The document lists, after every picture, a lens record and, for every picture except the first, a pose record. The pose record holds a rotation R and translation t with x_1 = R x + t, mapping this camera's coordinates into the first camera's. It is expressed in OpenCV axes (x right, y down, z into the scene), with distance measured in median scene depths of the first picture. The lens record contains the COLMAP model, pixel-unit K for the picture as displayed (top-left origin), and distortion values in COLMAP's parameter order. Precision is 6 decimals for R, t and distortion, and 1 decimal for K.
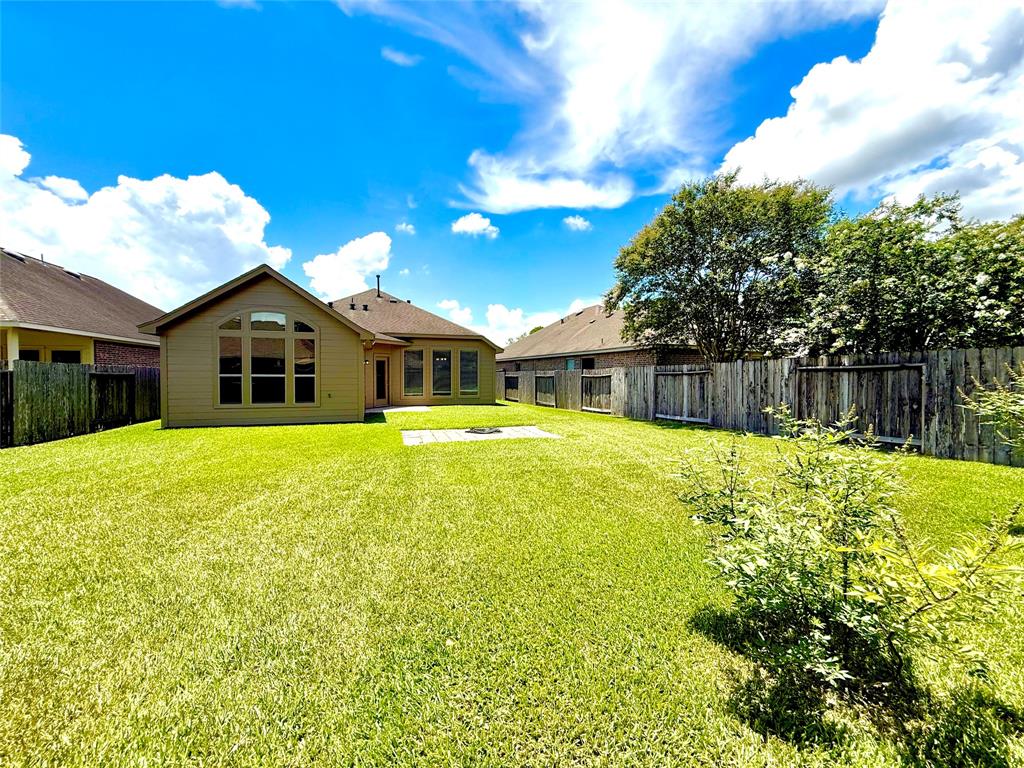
lens RADIAL K [[407.8, 0, 510.9], [0, 407.8, 384.6], [0, 0, 1]] dist [-0.002067, 0.000957]
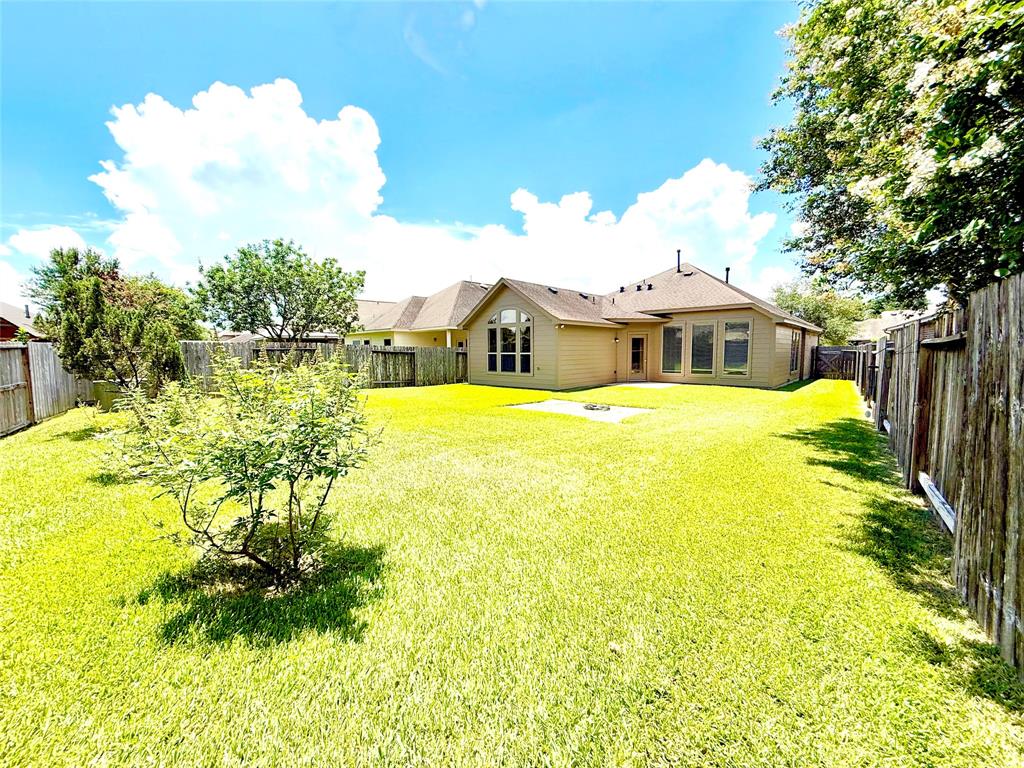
lens RADIAL K [[408.5, 0, 509.6], [0, 408.5, 384.4], [0, 0, 1]] dist [0.002553, 0.000229]
pose [[0.476180, 0.069189, -0.876622, 0.660719], [-0.012029, 0.997319, 0.072181, -0.016250], [0.879266, -0.023826, 0.475735, 0.279159]]
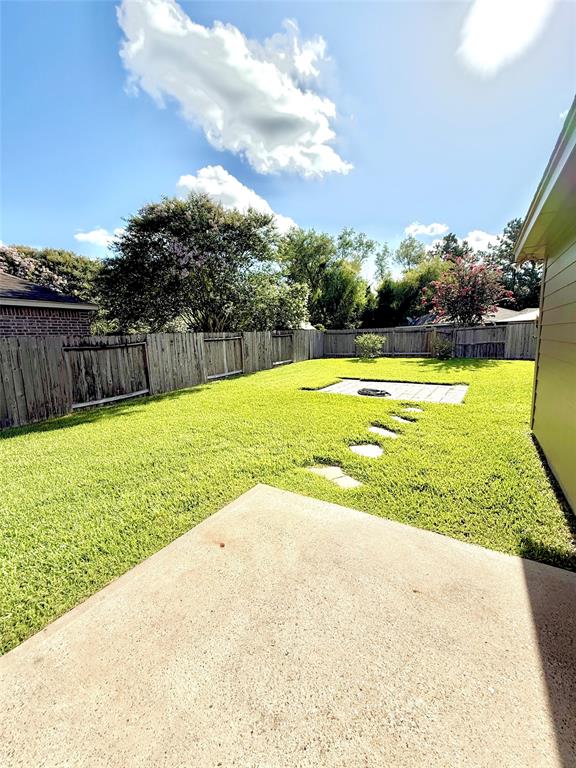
lens RADIAL K [[305.9, 0, 287.8], [0, 305.9, 381.8], [0, 0, 1]] dist [-0.002067, 0.000957]
pose [[-0.632880, -0.091721, 0.768798, -0.449423], [0.051735, 0.985730, 0.160190, -0.038483], [-0.772520, 0.141155, -0.619103, 1.438185]]
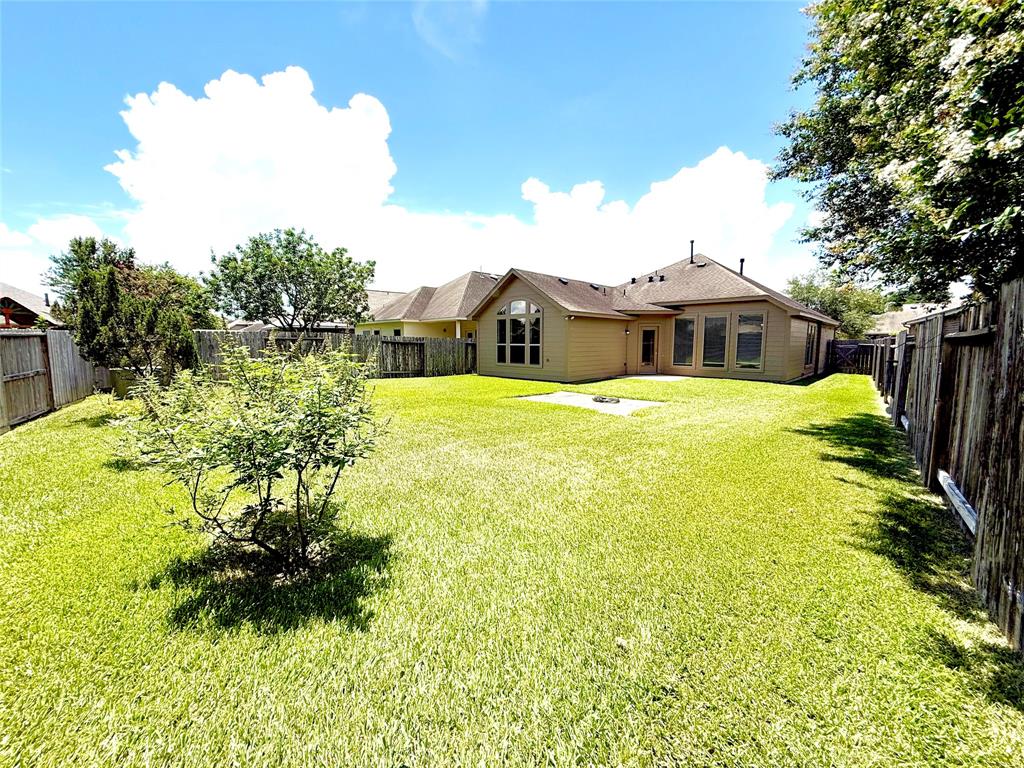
lens RADIAL K [[408.5, 0, 509.6], [0, 408.5, 384.4], [0, 0, 1]] dist [0.002553, 0.000229]
pose [[0.456026, 0.092370, -0.885160, 0.658520], [-0.019913, 0.995409, 0.093616, -0.016037], [0.889743, -0.025066, 0.455772, 0.280710]]
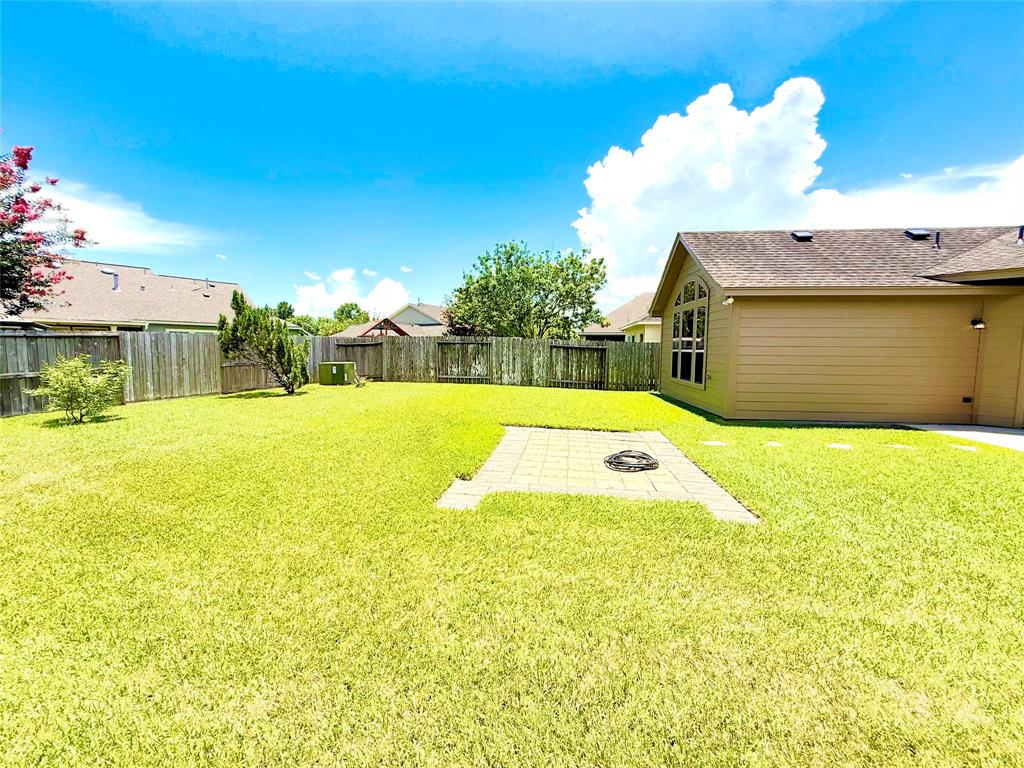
lens RADIAL K [[408.5, 0, 509.6], [0, 408.5, 384.4], [0, 0, 1]] dist [0.002553, 0.000229]
pose [[-0.415085, 0.073048, -0.906845, 0.401611], [-0.031358, 0.995030, 0.094505, -0.020205], [0.909242, 0.067664, -0.410731, 0.946610]]
